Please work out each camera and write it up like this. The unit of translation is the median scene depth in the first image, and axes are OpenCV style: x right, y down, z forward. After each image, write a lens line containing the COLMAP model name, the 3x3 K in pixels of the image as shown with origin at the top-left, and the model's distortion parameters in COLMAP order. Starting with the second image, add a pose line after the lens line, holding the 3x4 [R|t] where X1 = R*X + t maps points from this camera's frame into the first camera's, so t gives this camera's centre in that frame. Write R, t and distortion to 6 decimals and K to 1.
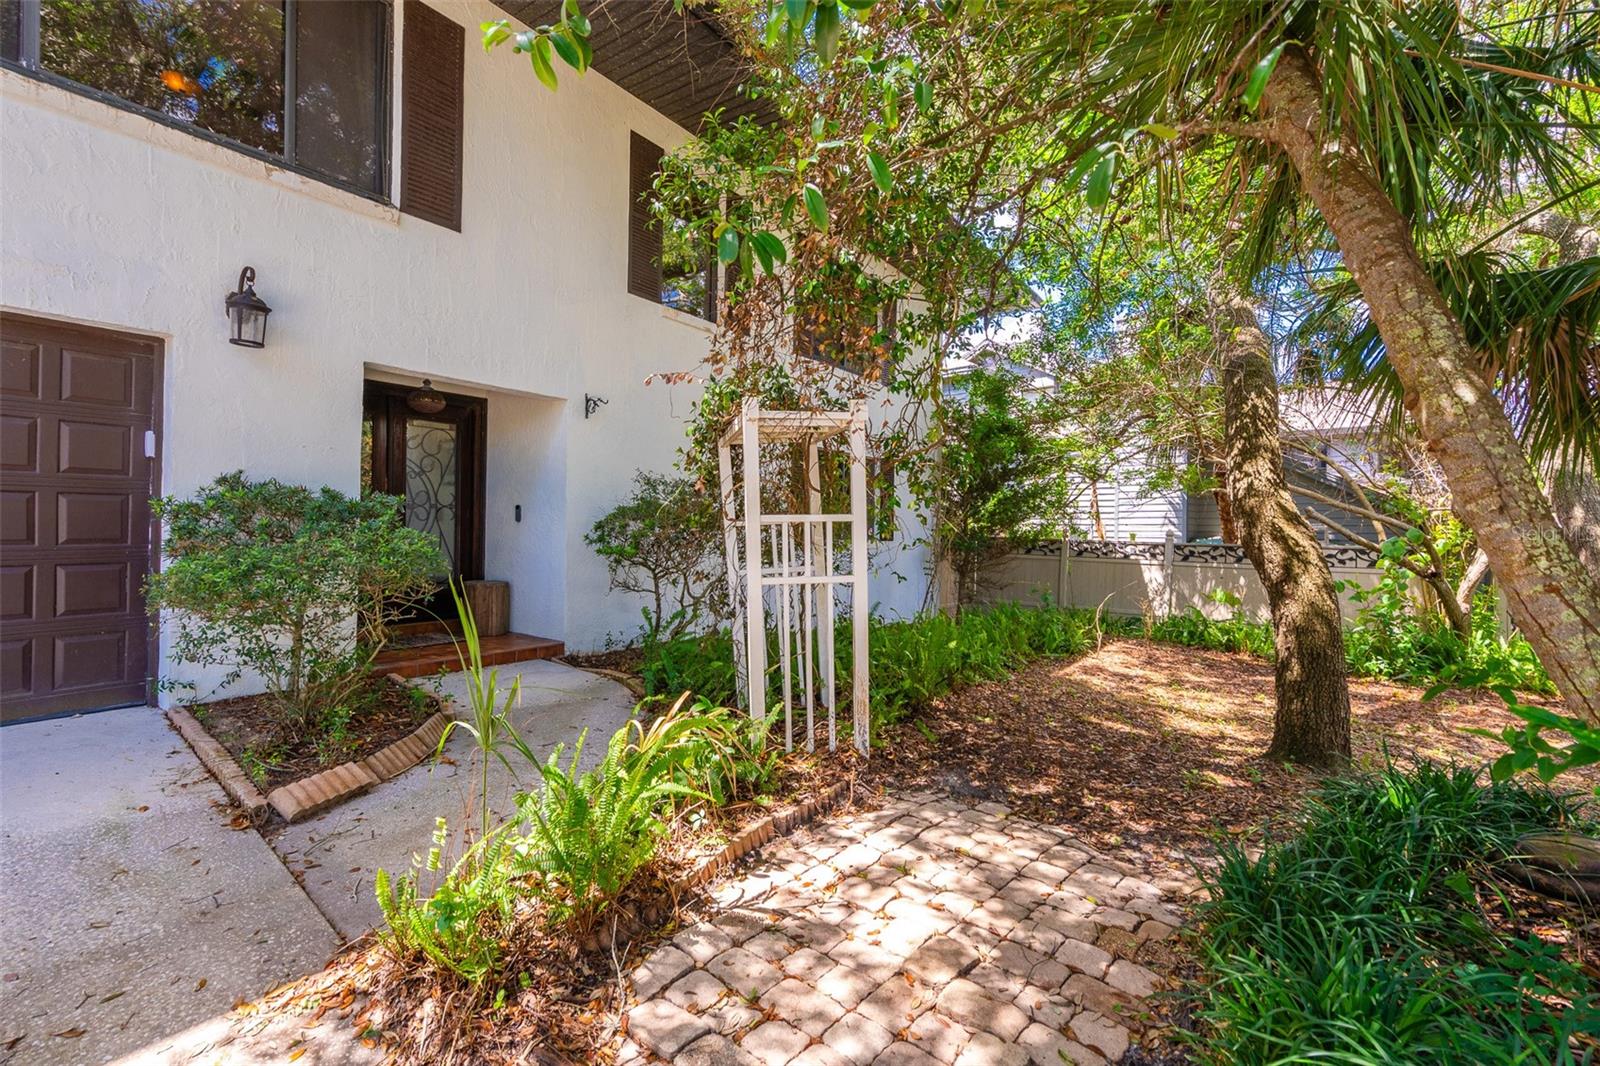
lens RADIAL K [[740.6, 0, 794.5], [0, 740.6, 530.3], [0, 0, 1]] dist [-0.004530, 0.000060]
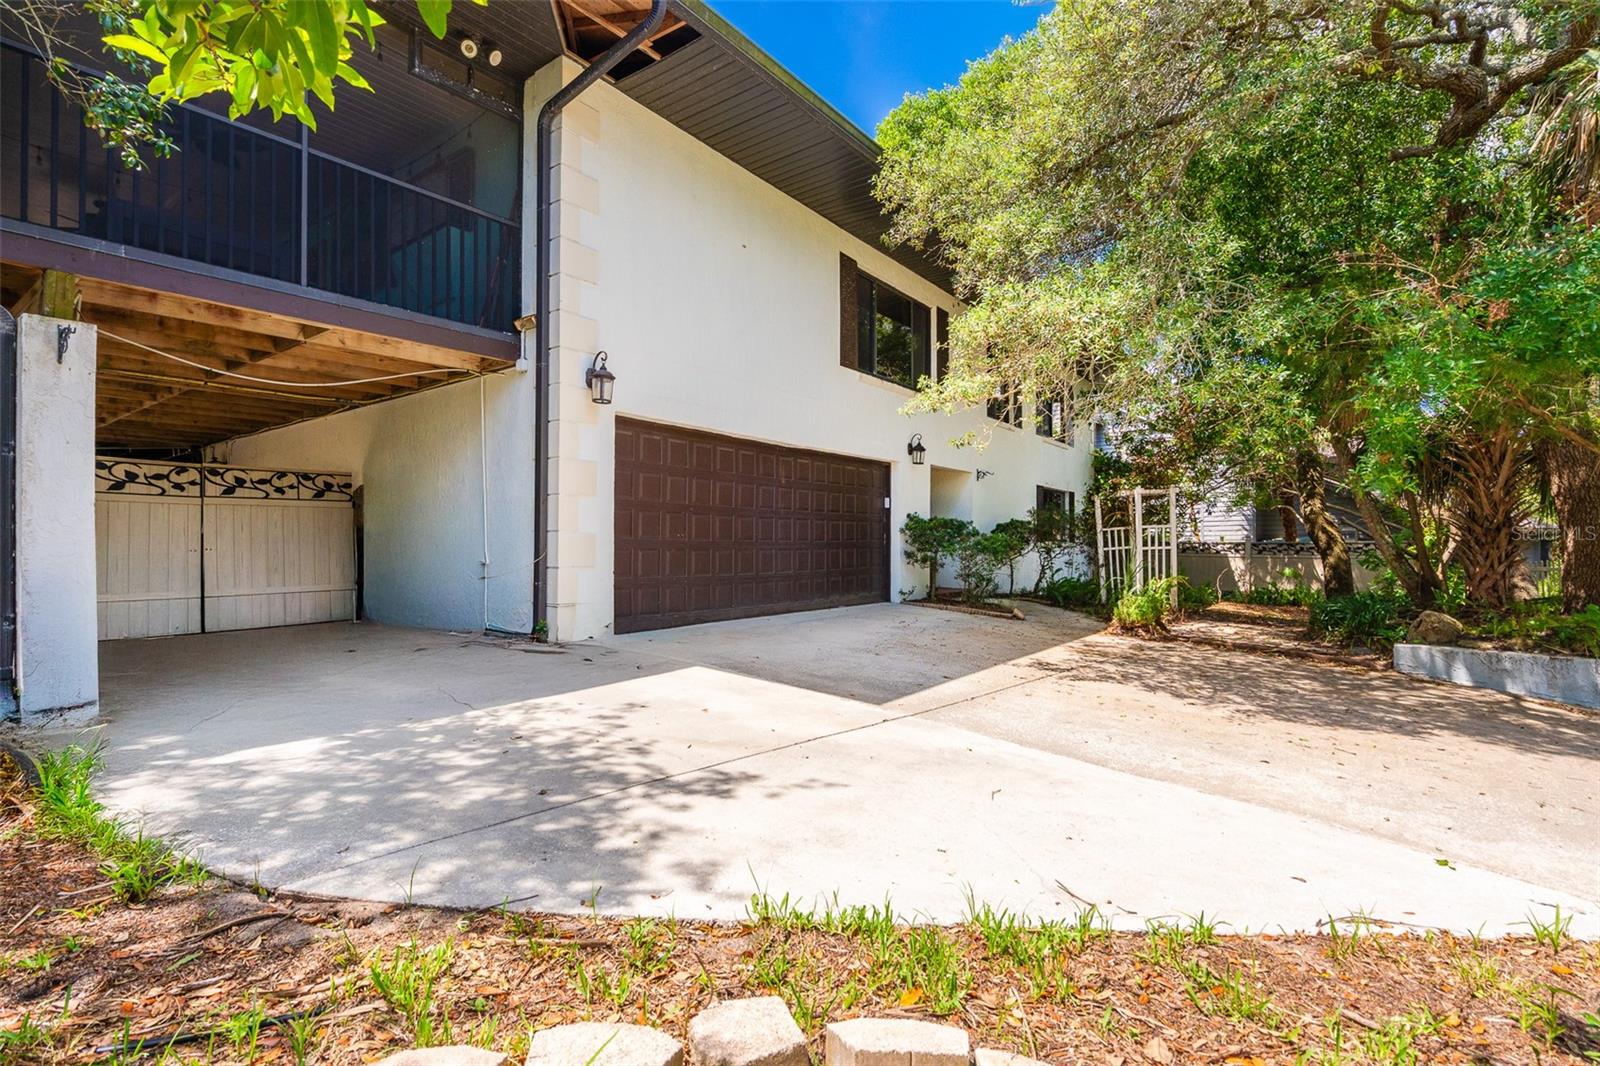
lens RADIAL K [[740.6, 0, 806.3], [0, 740.6, 532.4], [0, 0, 1]] dist [-0.004530, 0.000060]
pose [[0.999420, -0.017324, -0.029306, -0.408024], [0.016795, 0.999693, -0.018228, 0.011957], [0.029613, 0.017725, 0.999404, -0.617661]]
